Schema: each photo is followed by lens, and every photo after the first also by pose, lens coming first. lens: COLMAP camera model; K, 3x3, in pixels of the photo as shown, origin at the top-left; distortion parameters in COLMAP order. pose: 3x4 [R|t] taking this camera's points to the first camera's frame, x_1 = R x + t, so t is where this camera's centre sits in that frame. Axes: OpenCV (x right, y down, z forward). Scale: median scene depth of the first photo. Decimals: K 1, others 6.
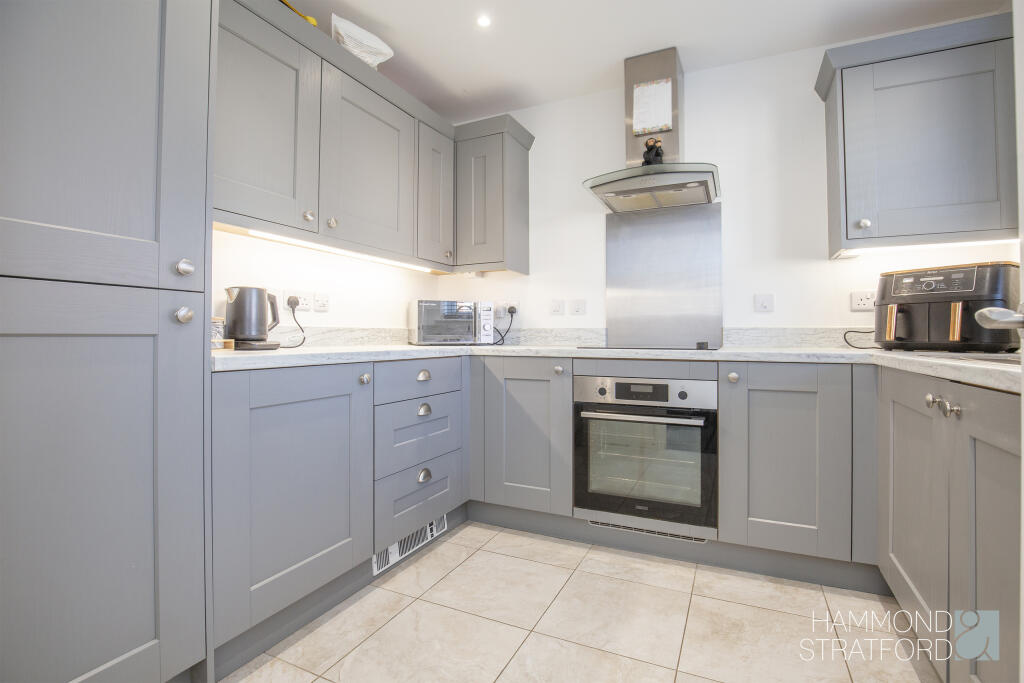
lens RADIAL K [[485.0, 0, 513.1], [0, 485.0, 334.5], [0, 0, 1]] dist [0.000510, 0.000432]
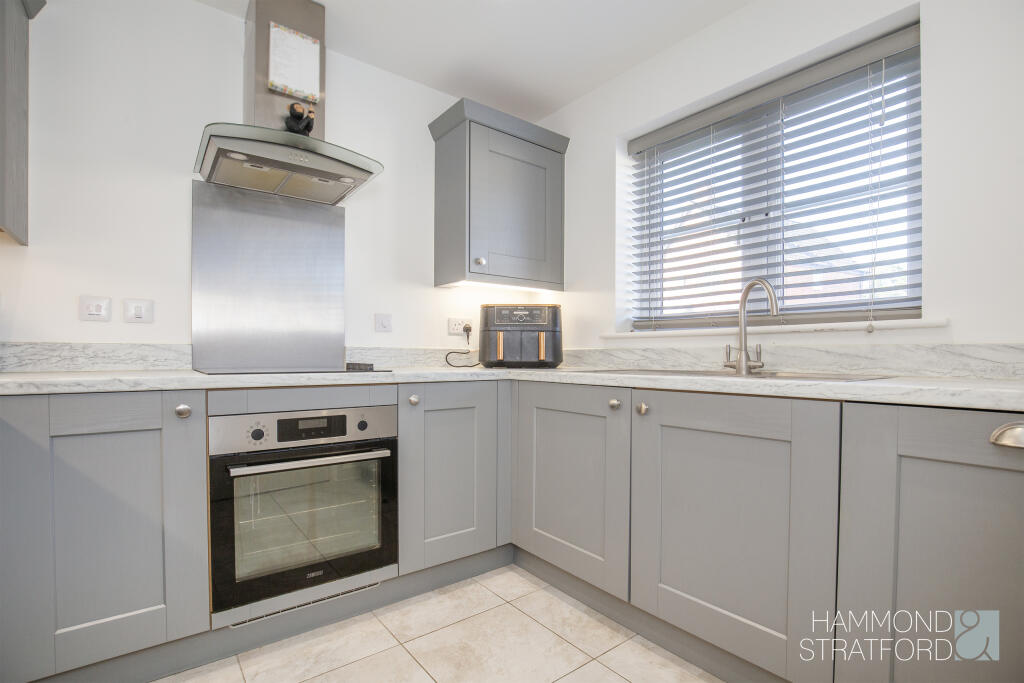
lens RADIAL K [[490.4, 0, 509.6], [0, 490.4, 366.3], [0, 0, 1]] dist [-0.016594, -0.000259]
pose [[0.462616, -0.017719, 0.886382, -0.284046], [-0.004632, 0.999738, 0.022402, 0.000248], [-0.886547, -0.014469, 0.462413, 0.356292]]
